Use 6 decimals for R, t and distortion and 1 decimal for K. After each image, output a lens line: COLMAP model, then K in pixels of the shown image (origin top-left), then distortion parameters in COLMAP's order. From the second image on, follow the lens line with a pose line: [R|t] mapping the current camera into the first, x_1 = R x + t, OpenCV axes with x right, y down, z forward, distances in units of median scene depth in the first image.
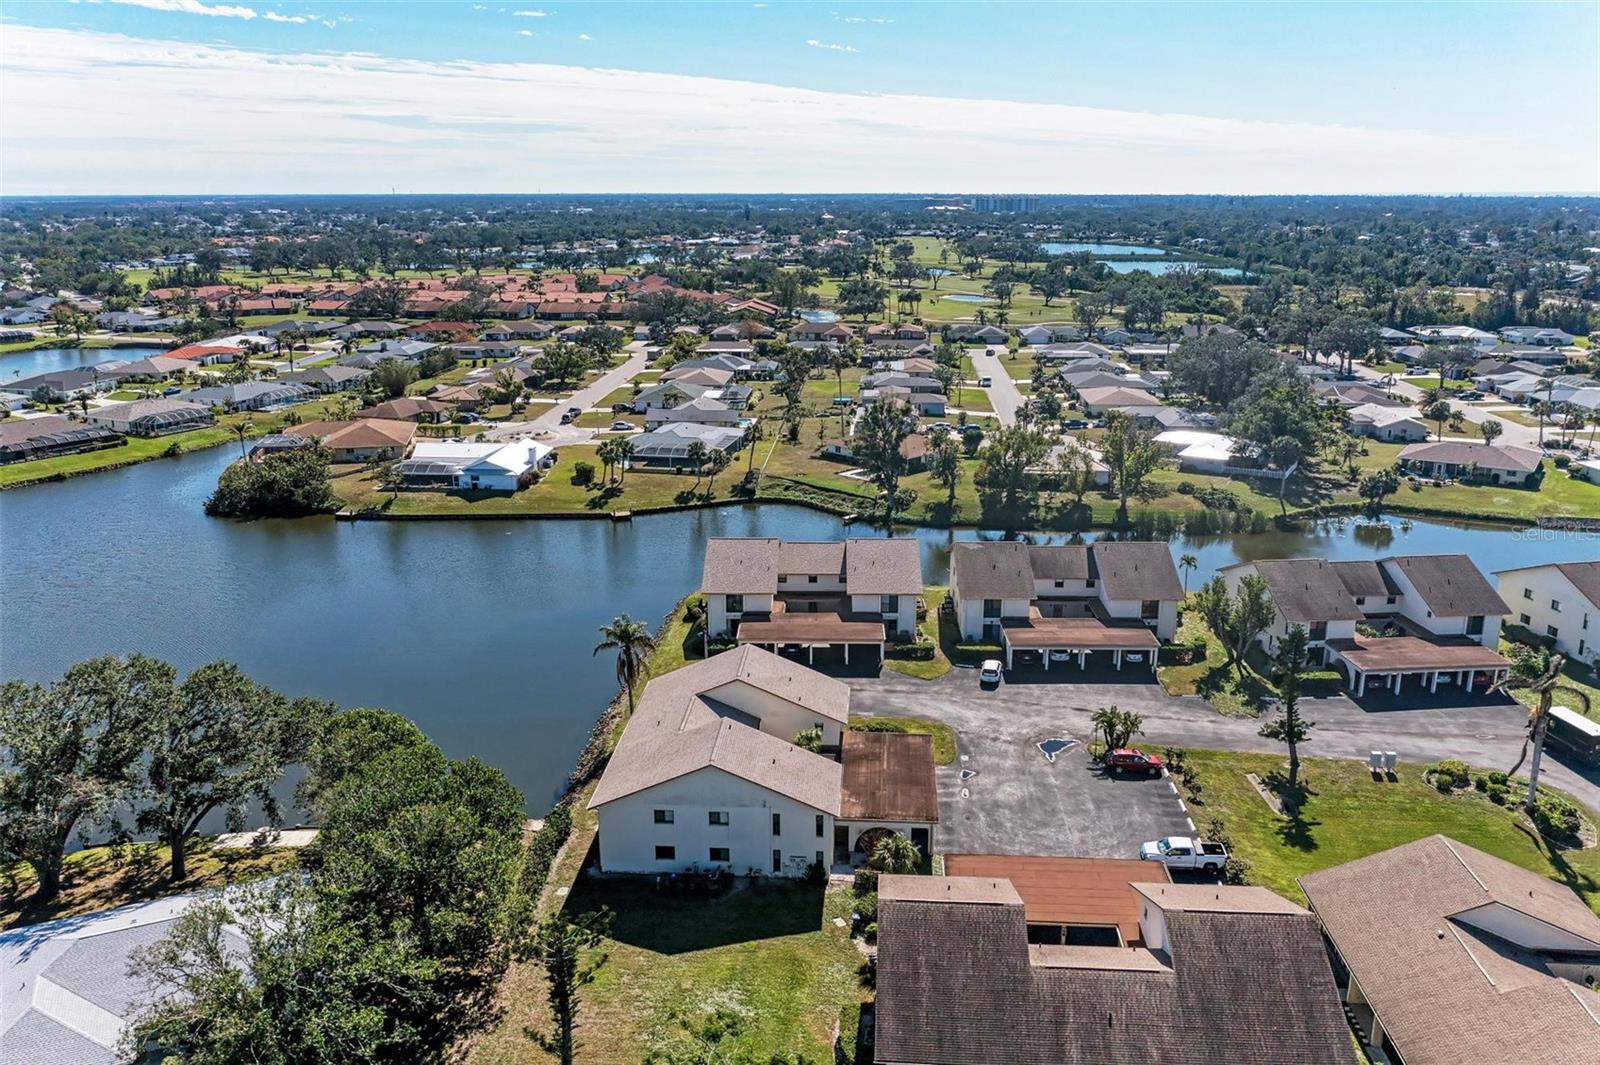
lens RADIAL K [[1240.3, 0, 811.3], [0, 1240.3, 533.8], [0, 0, 1]] dist [0.006122, -0.003319]
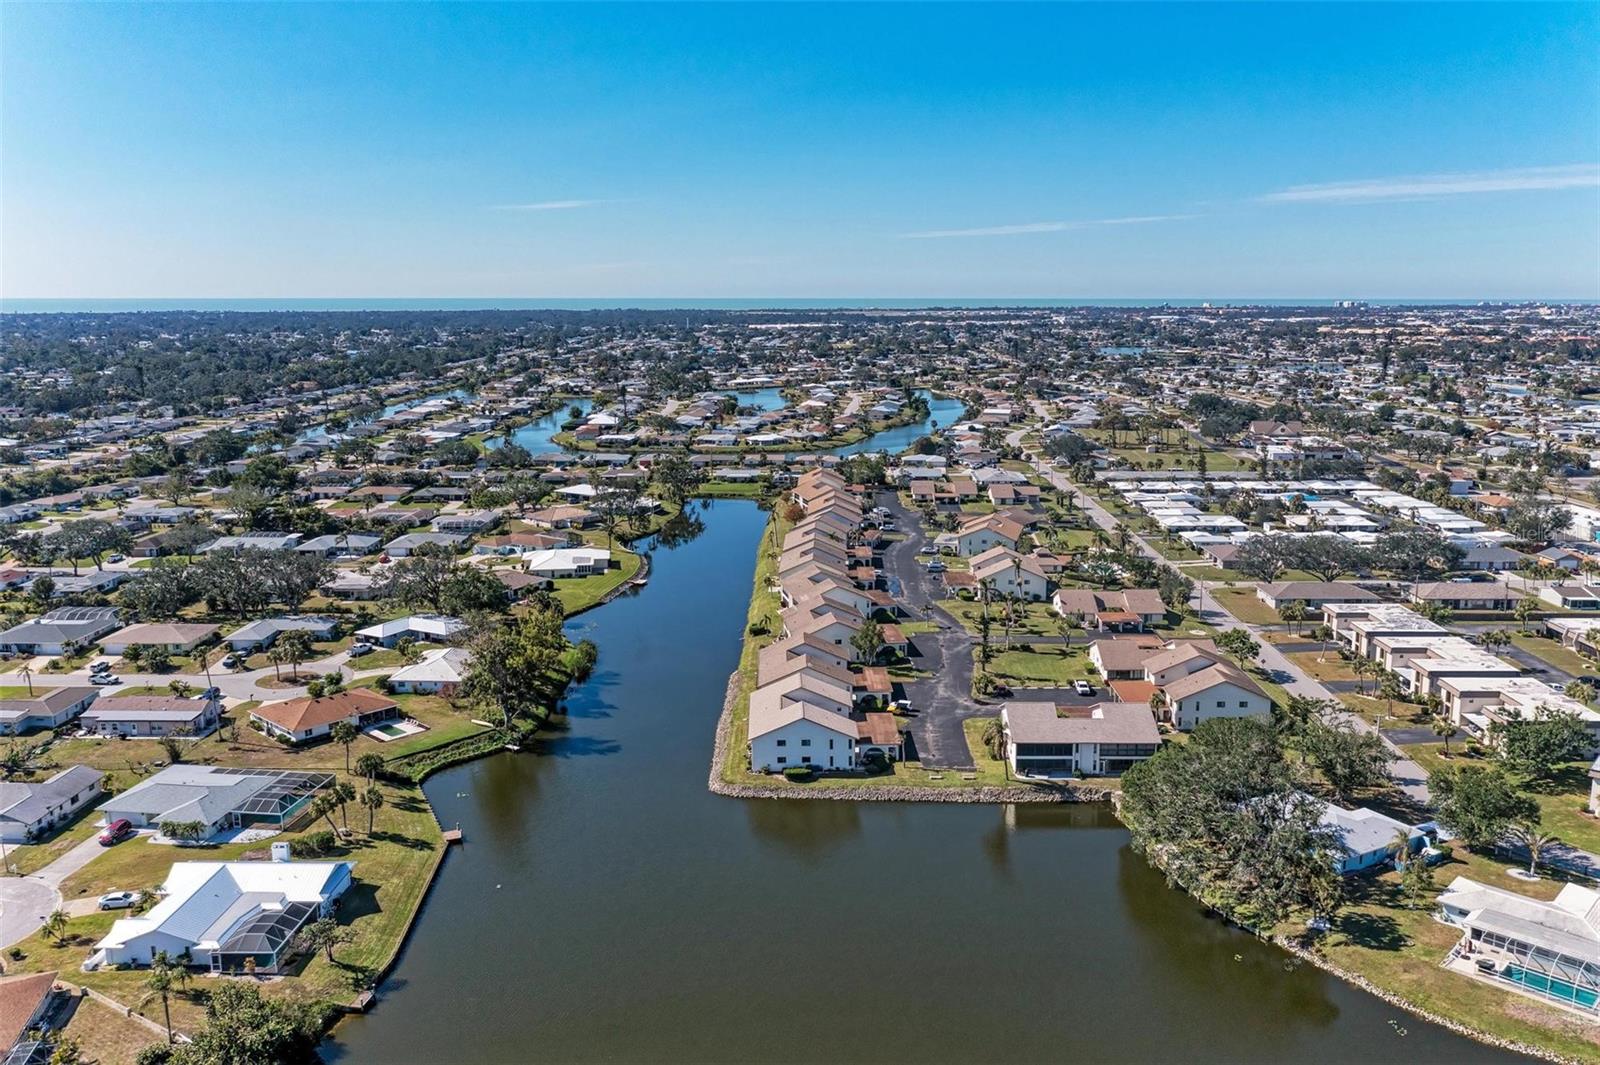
lens RADIAL K [[1240.3, 0, 811.3], [0, 1240.3, 533.8], [0, 0, 1]] dist [0.006122, -0.003319]
pose [[-0.057039, -0.185518, 0.980984, -0.998585], [0.267554, 0.943802, 0.194043, -0.326099], [-0.961853, 0.273534, -0.004197, 0.668843]]
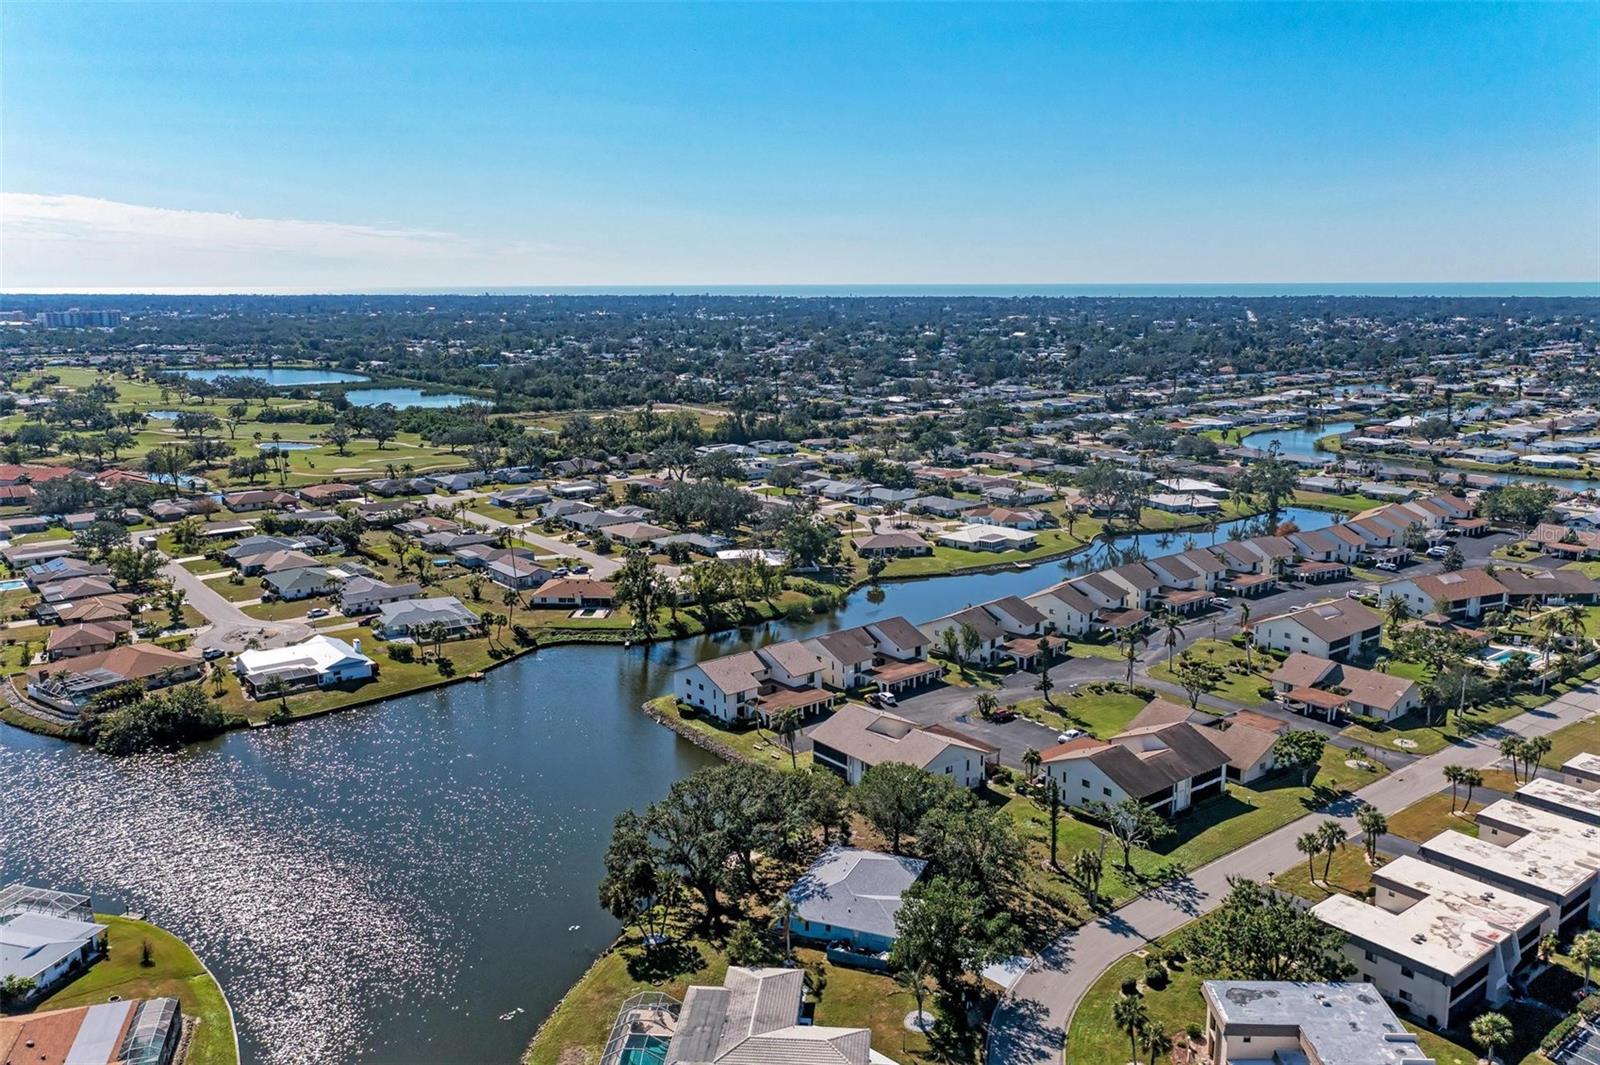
lens RADIAL K [[1240.3, 0, 811.3], [0, 1240.3, 533.8], [0, 0, 1]] dist [0.006122, -0.003319]
pose [[0.740129, -0.133019, 0.659178, -0.705817], [0.179746, 0.983707, -0.003313, -0.091122], [-0.647998, 0.120936, 0.751980, -0.221252]]
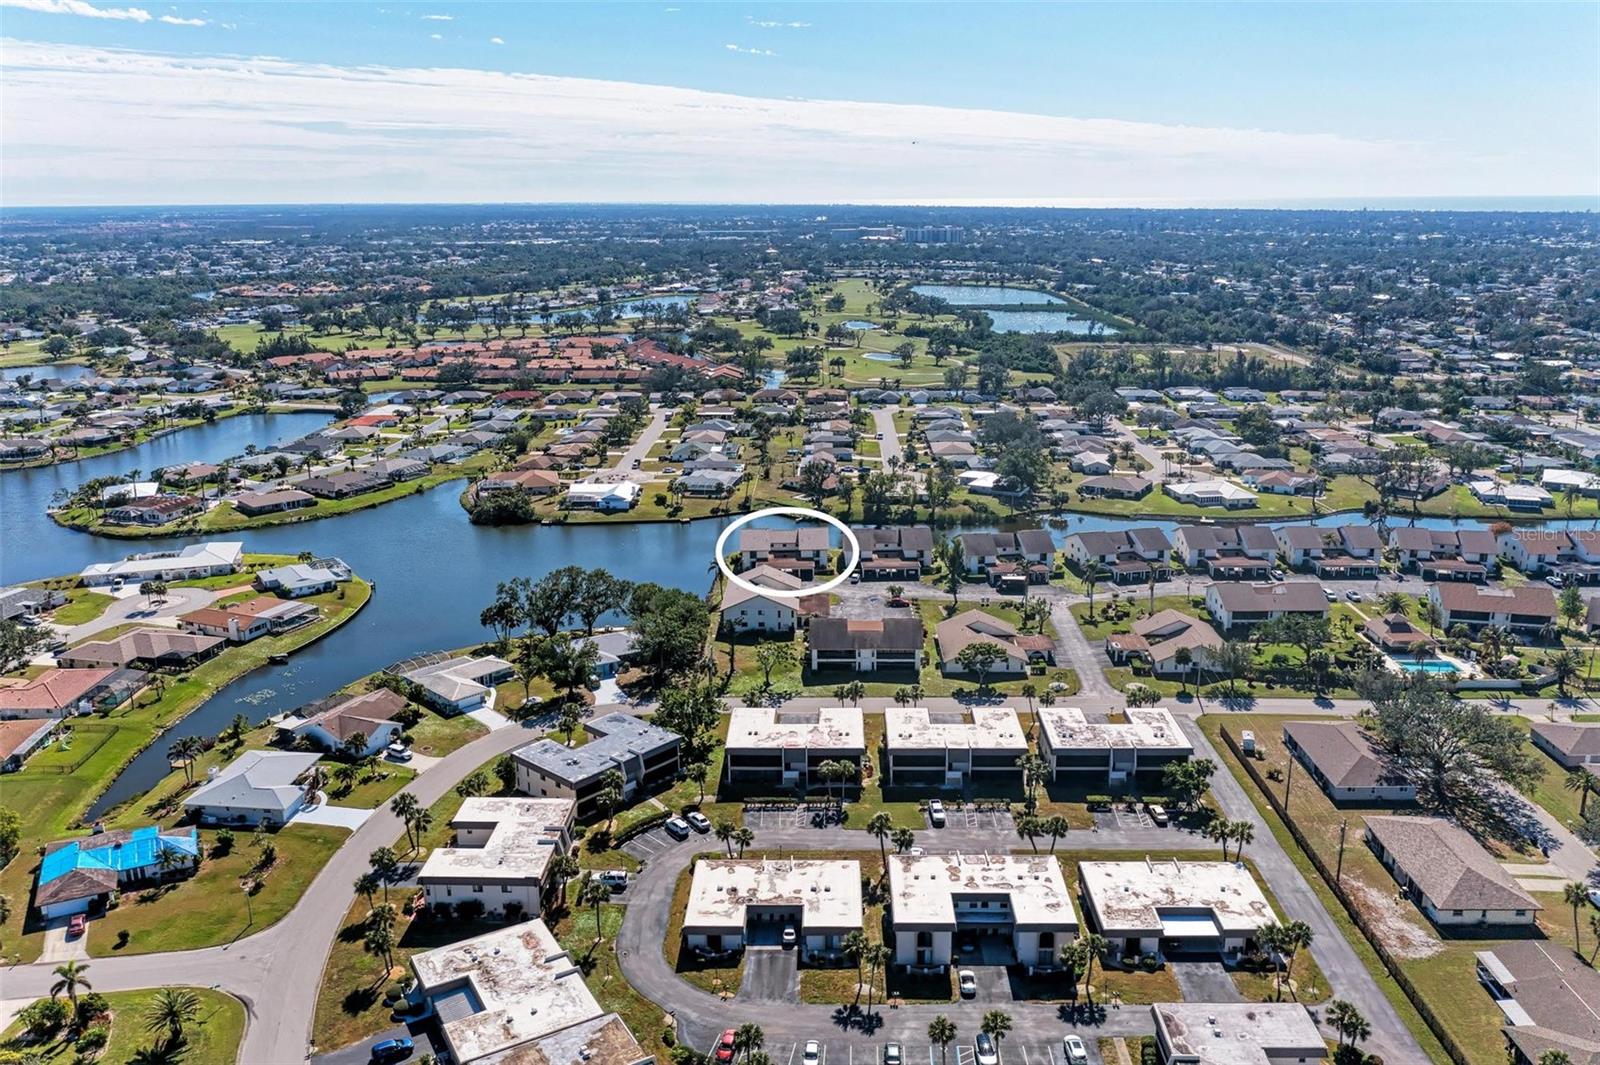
lens RADIAL K [[1240.3, 0, 811.3], [0, 1240.3, 533.8], [0, 0, 1]] dist [0.006122, -0.003319]
pose [[0.998910, -0.017635, 0.043228, -0.035022], [0.017797, 0.999836, -0.003352, 0.016389], [-0.043161, 0.004117, 0.999060, -0.974969]]
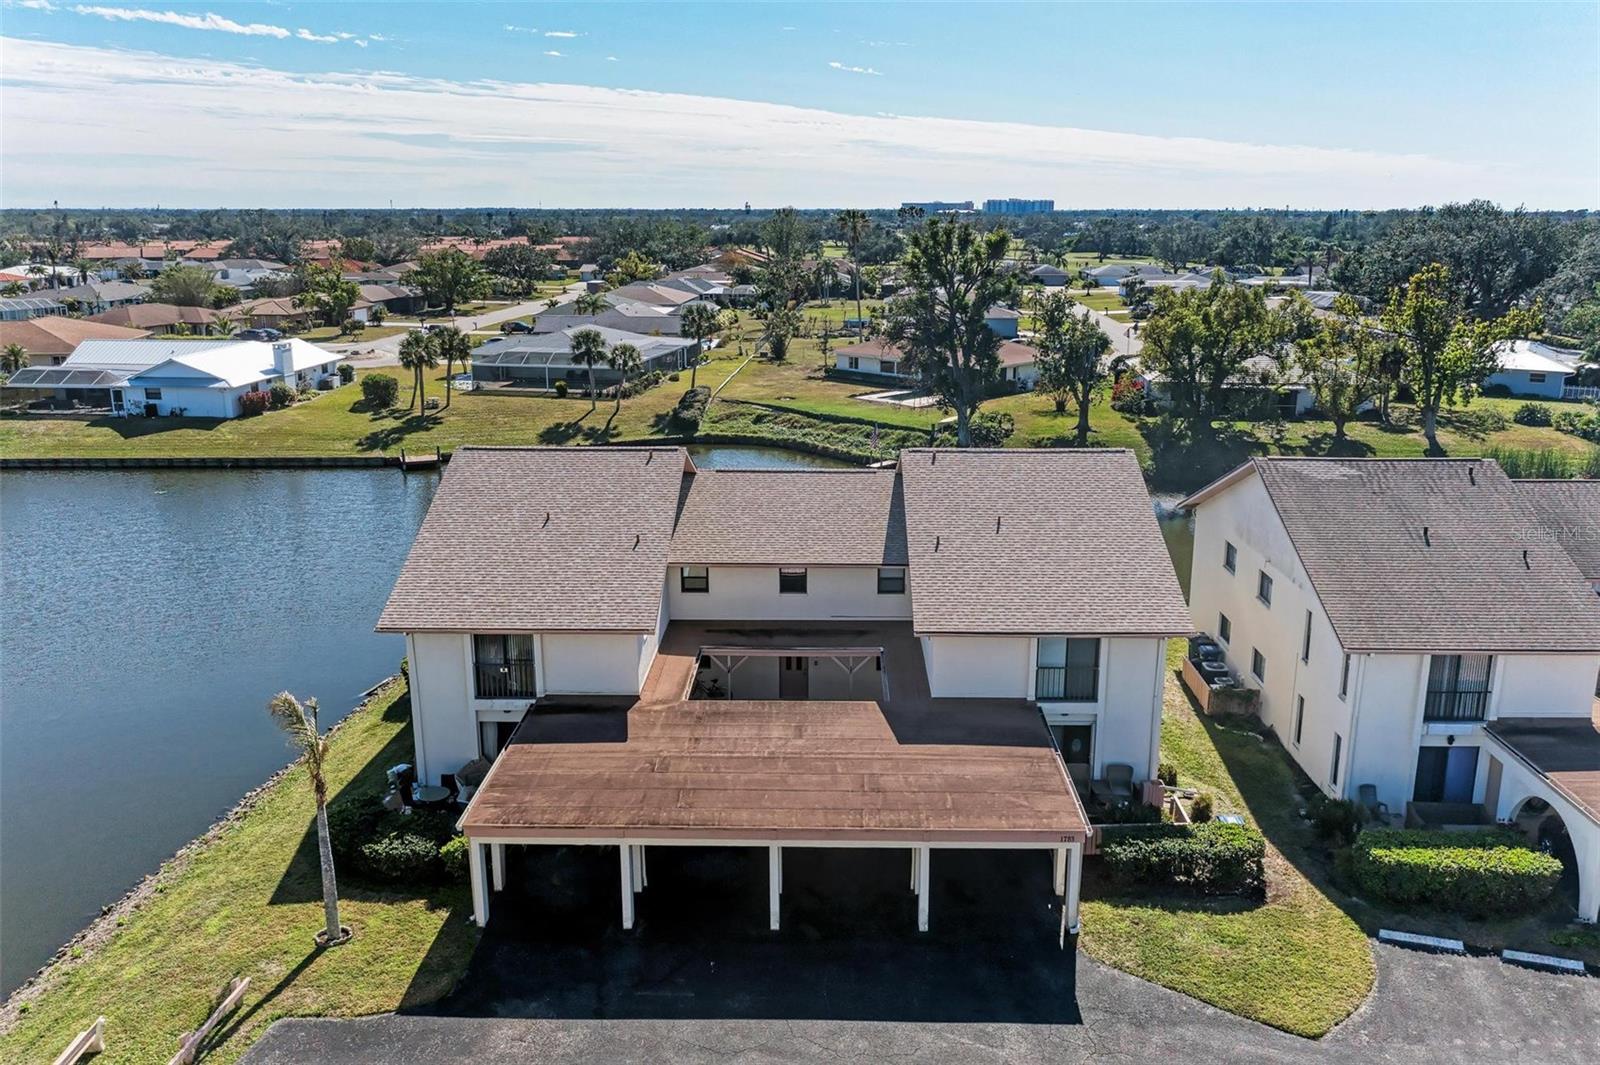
lens RADIAL K [[1240.3, 0, 811.3], [0, 1240.3, 533.8], [0, 0, 1]] dist [0.006122, -0.003319]
pose [[0.999990, 0.002095, -0.003942, 0.004928], [-0.002157, 0.999874, -0.015753, 0.020654], [0.003909, 0.015762, 0.999868, 0.484638]]
